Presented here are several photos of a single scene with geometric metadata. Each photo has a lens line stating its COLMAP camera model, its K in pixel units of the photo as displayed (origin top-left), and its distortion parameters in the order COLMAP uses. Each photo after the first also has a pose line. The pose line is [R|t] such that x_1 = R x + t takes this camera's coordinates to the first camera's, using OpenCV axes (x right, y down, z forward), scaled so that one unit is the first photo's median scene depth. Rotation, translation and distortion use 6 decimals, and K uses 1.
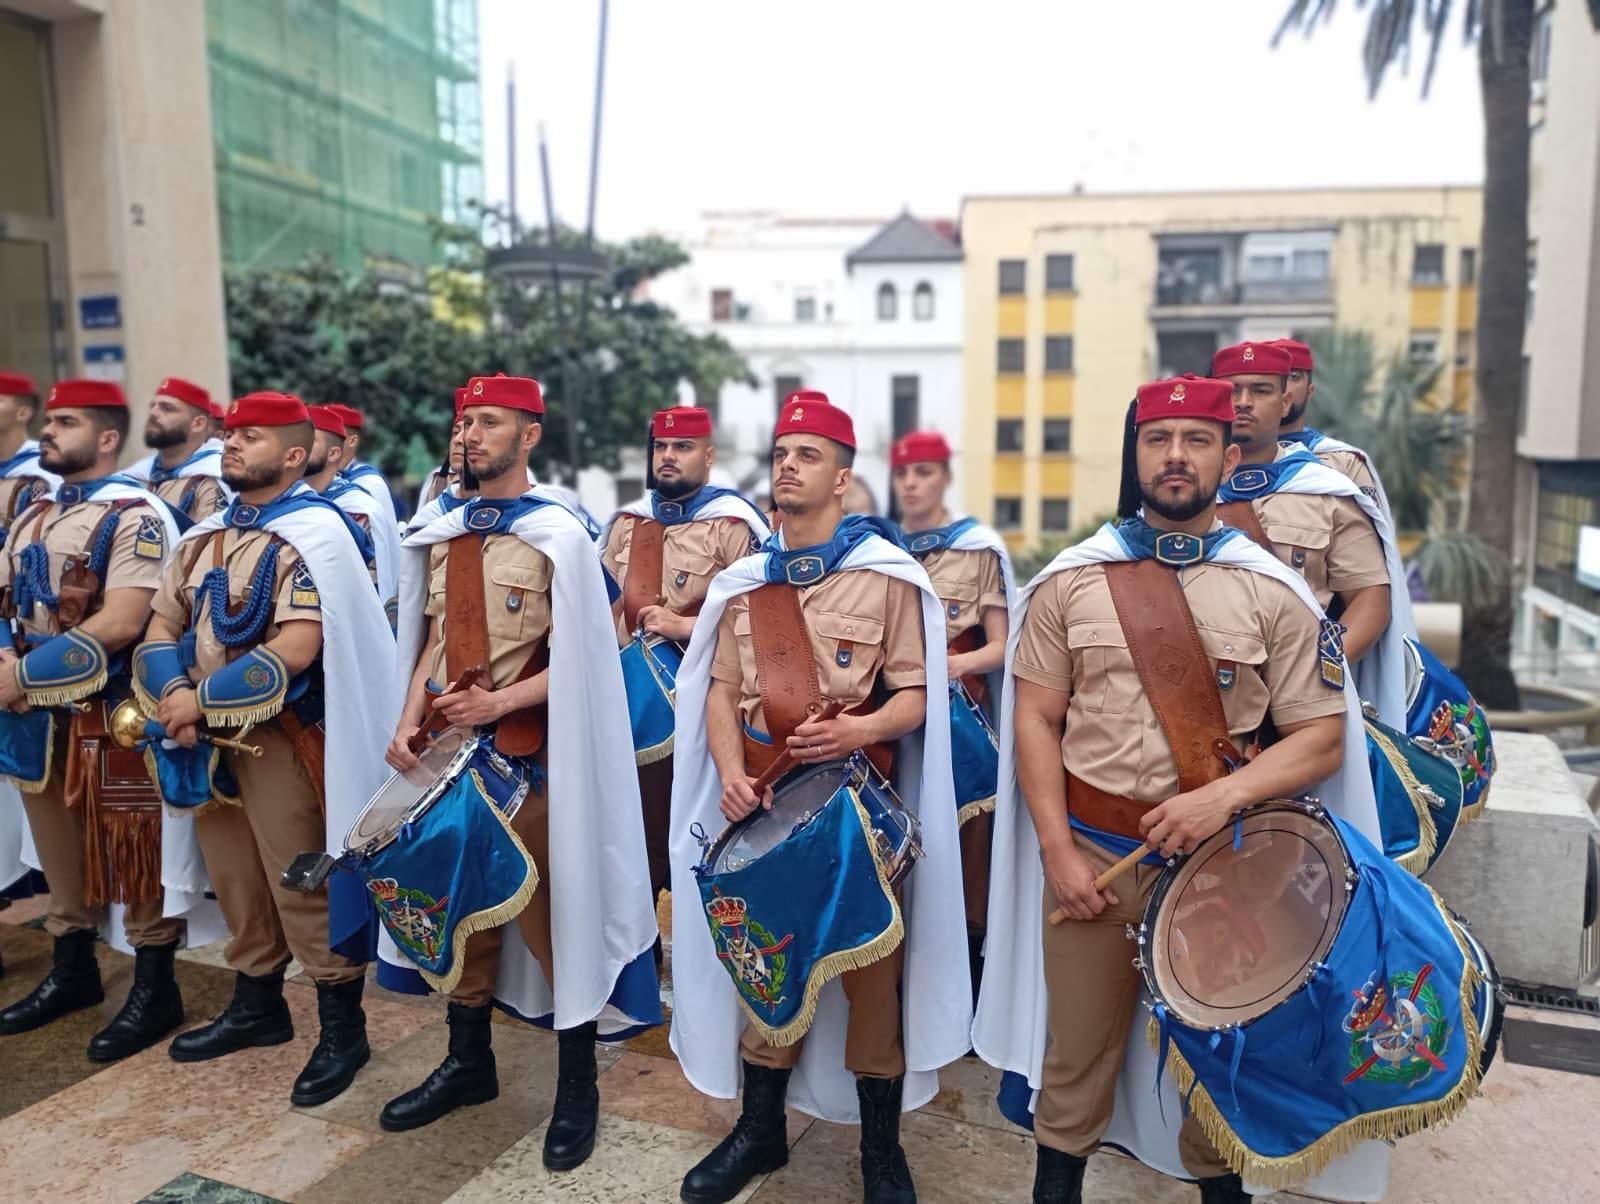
lens RADIAL K [[1332.2, 0, 818.4], [0, 1332.2, 579.5], [0, 0, 1]] dist [0.068087, -0.049926]
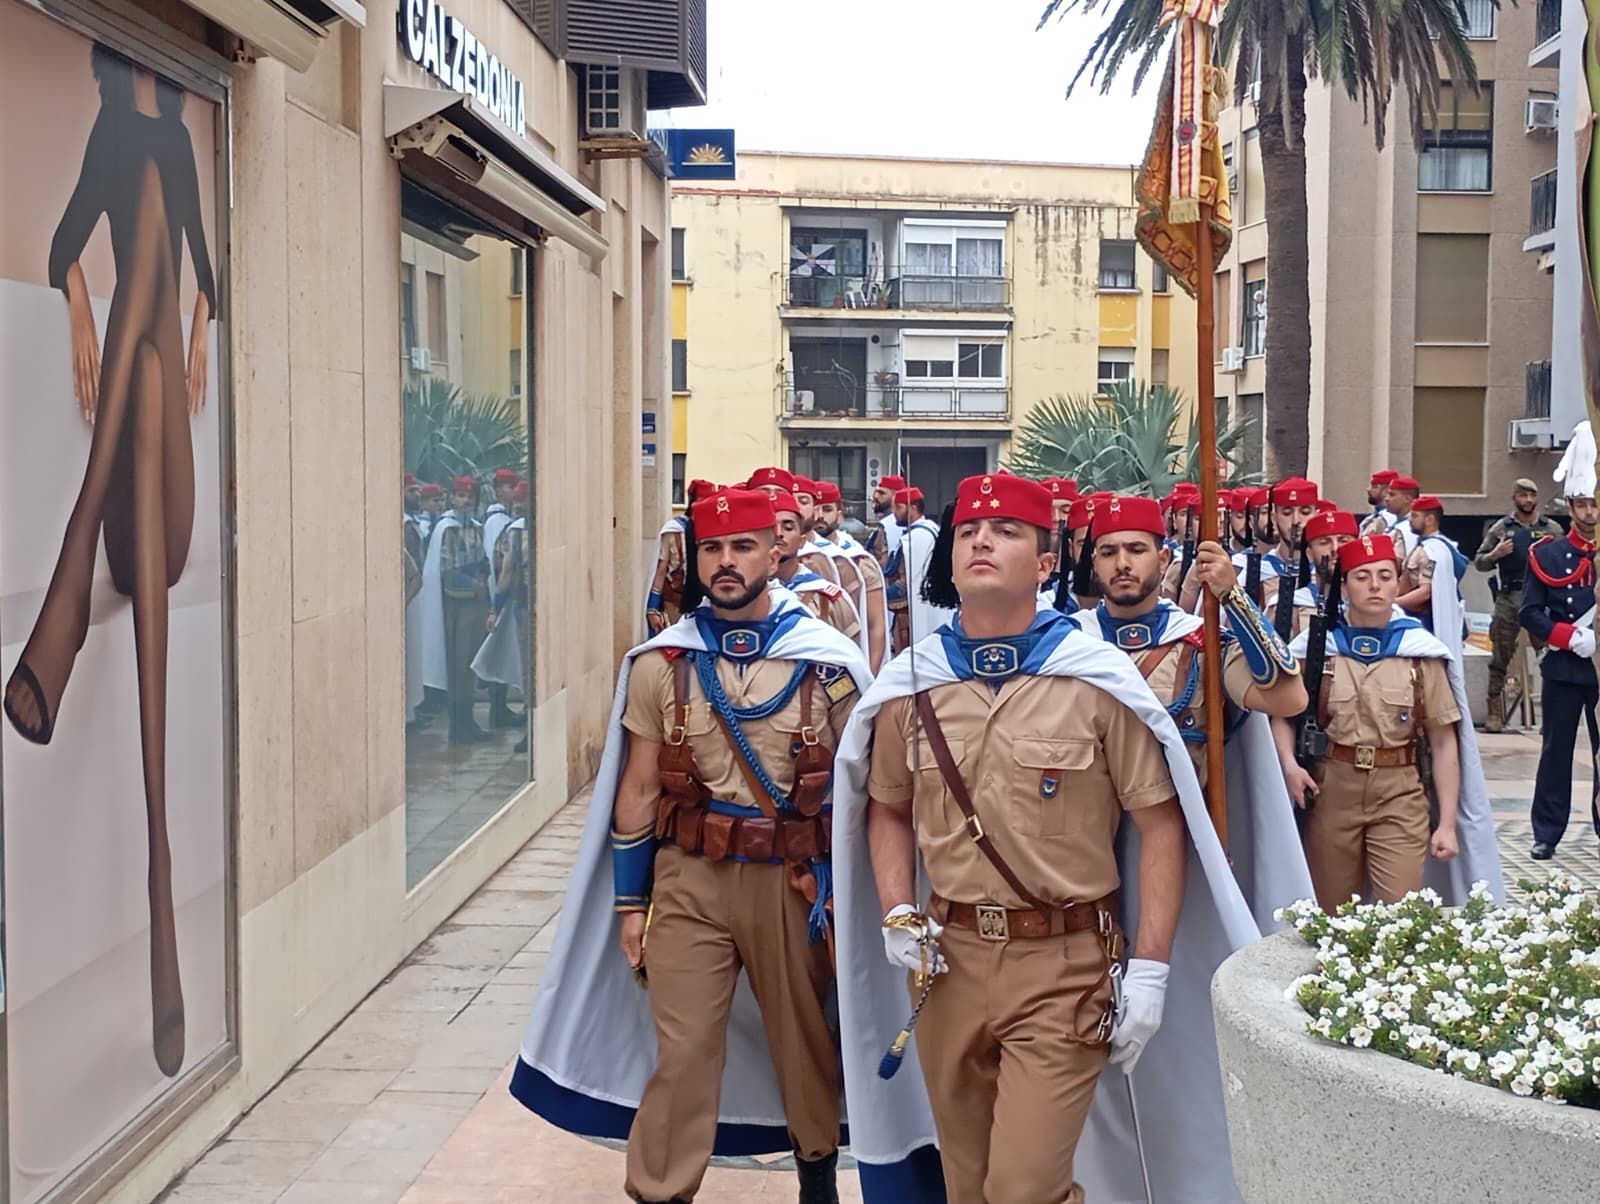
lens RADIAL K [[2341.8, 0, 785.0], [0, 2341.8, 586.9], [0, 0, 1]] dist [0.003636, 0.000000]
pose [[0.947245, -0.009372, 0.320372, -0.167161], [0.027248, 0.998308, -0.051361, 0.017627], [-0.319349, 0.057381, 0.945898, -0.211772]]
